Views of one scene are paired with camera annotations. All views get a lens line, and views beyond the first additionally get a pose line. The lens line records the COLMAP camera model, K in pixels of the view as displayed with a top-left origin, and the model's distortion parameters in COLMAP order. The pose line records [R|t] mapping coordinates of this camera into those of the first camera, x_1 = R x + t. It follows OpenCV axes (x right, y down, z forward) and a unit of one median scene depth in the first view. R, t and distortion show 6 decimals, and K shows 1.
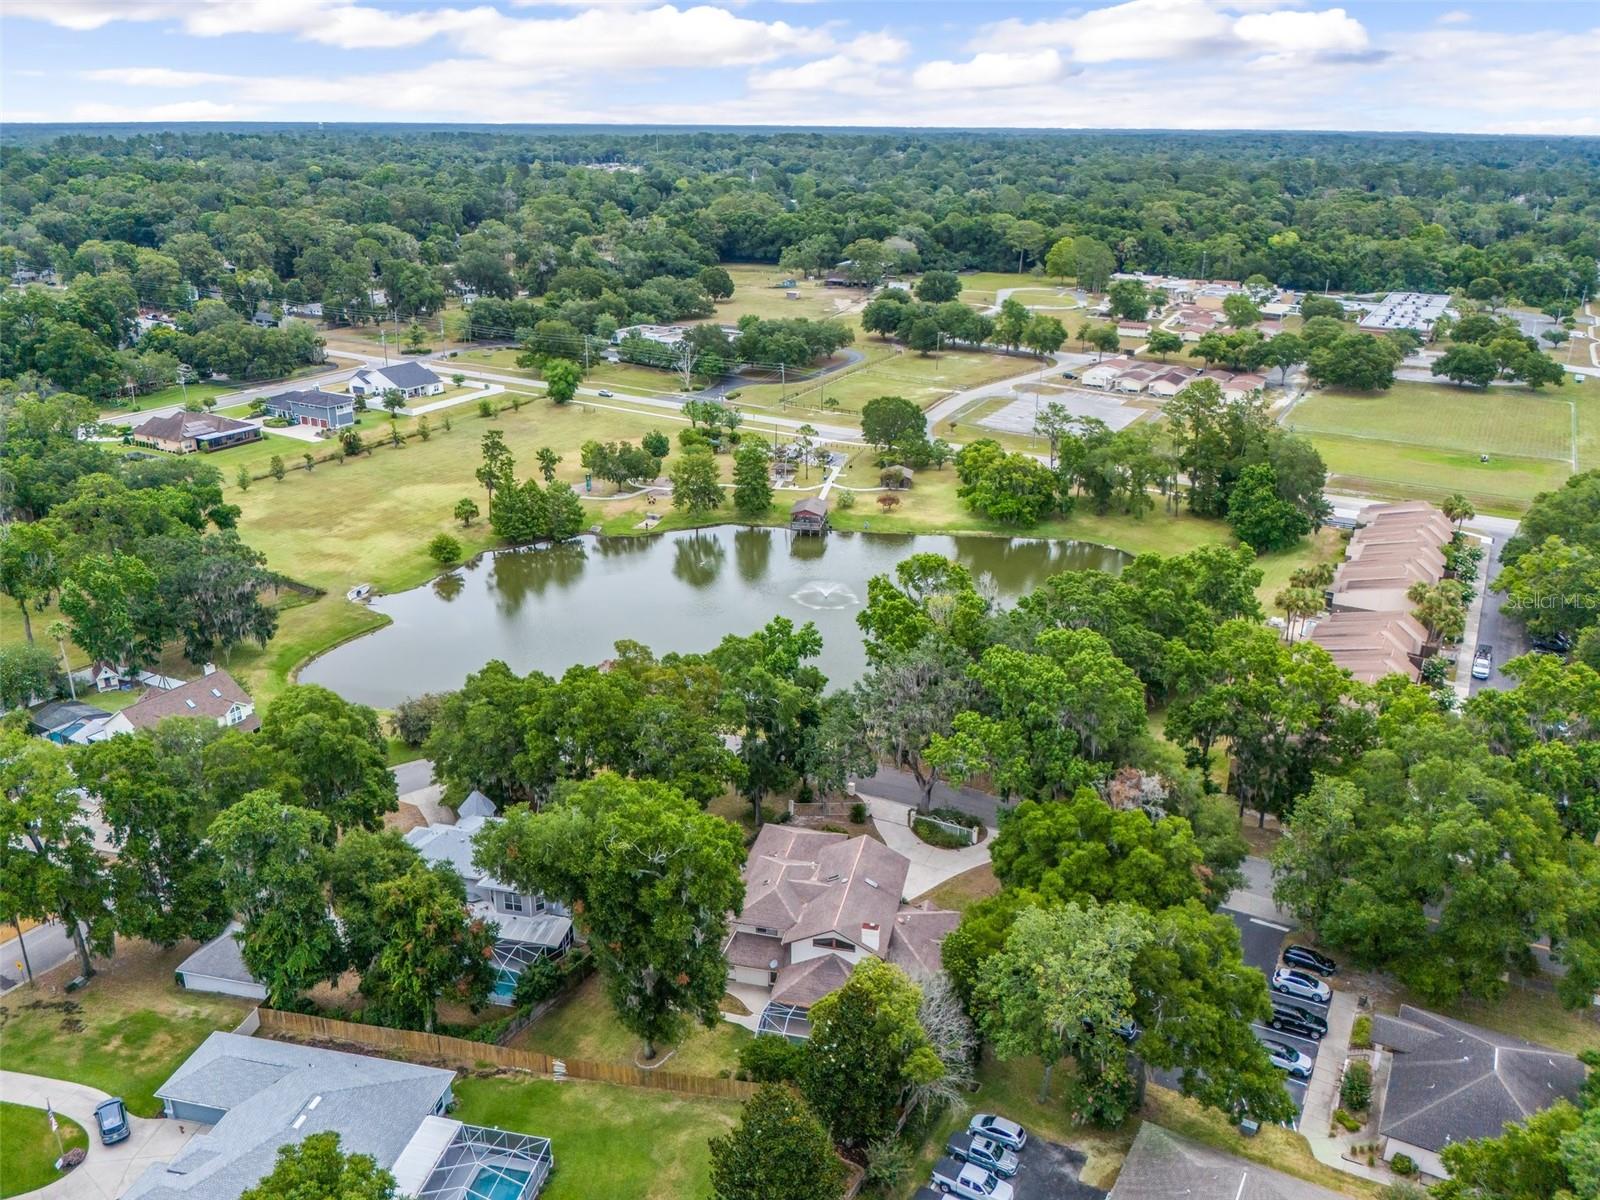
lens RADIAL K [[1193.3, 0, 804.2], [0, 1193.3, 604.3], [0, 0, 1]] dist [0.025119, -0.000723]
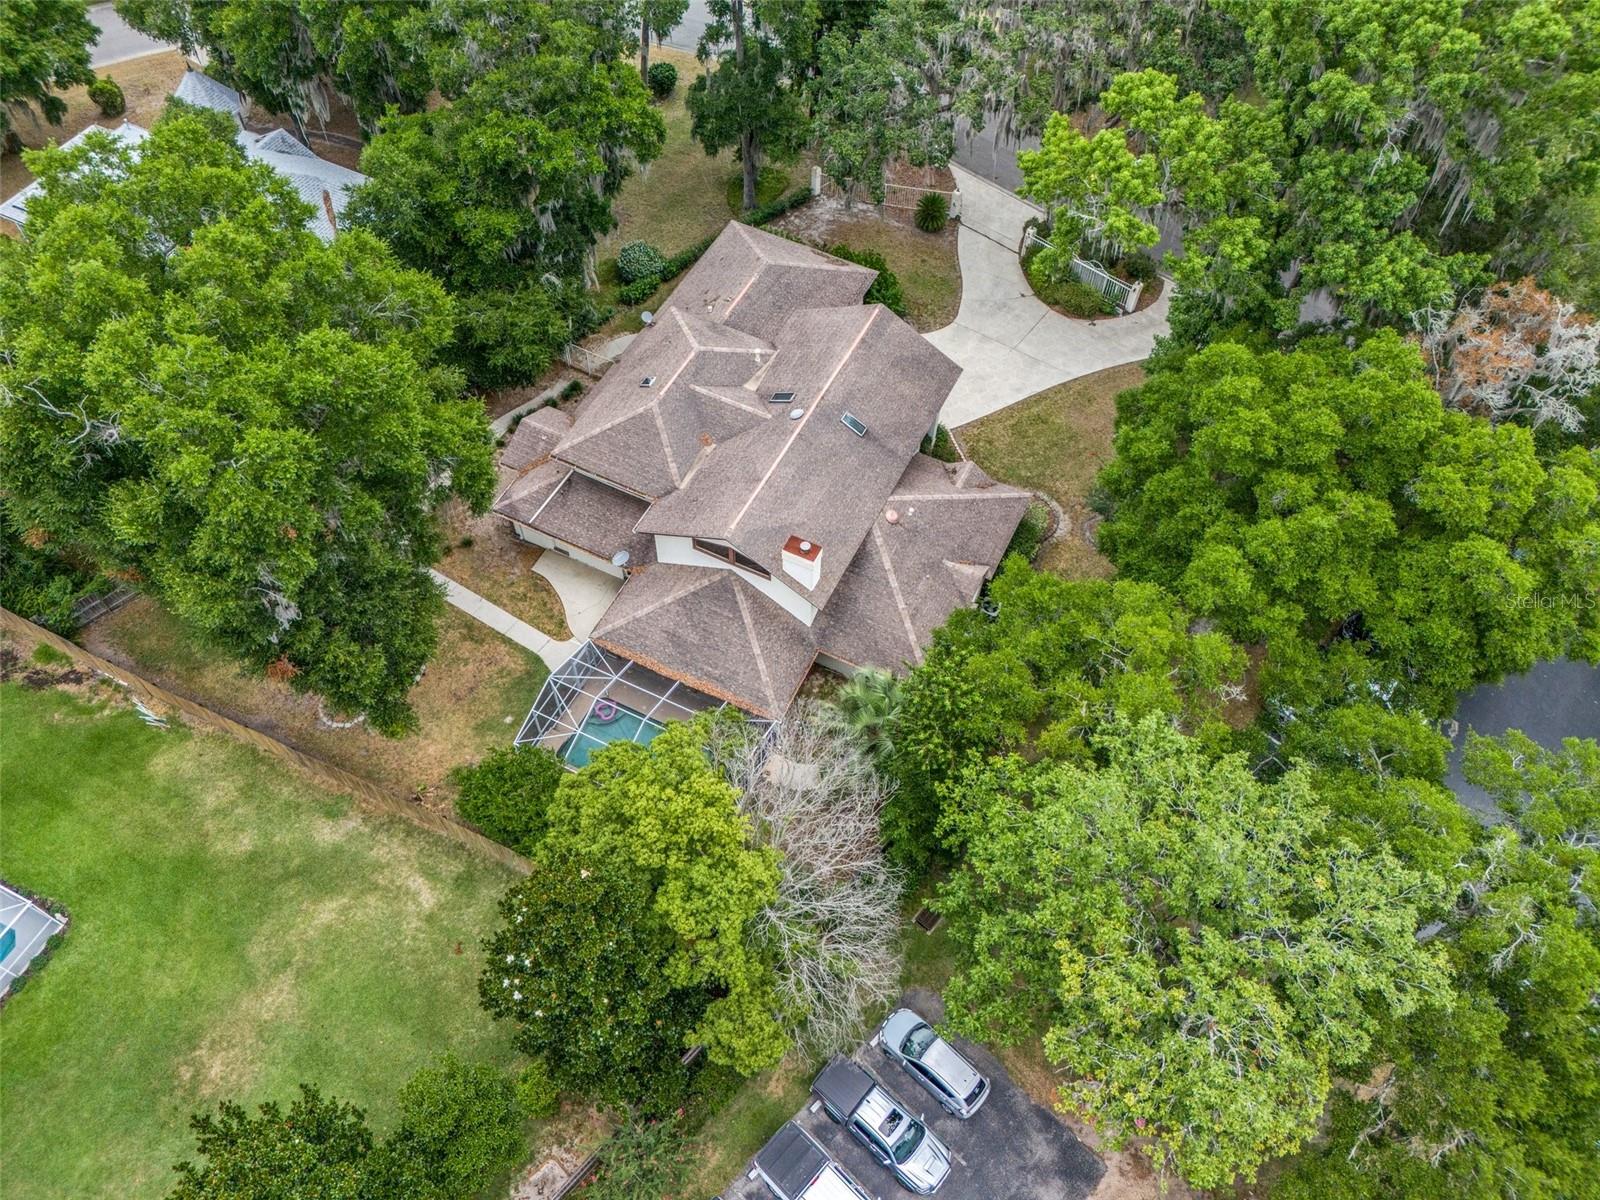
lens RADIAL K [[1193.3, 0, 804.2], [0, 1193.3, 604.3], [0, 0, 1]] dist [0.025119, -0.000723]
pose [[0.975048, 0.194057, -0.107809, 0.106252], [-0.099633, 0.816523, 0.568651, 0.023349], [0.198379, -0.543721, 0.815484, 0.587977]]
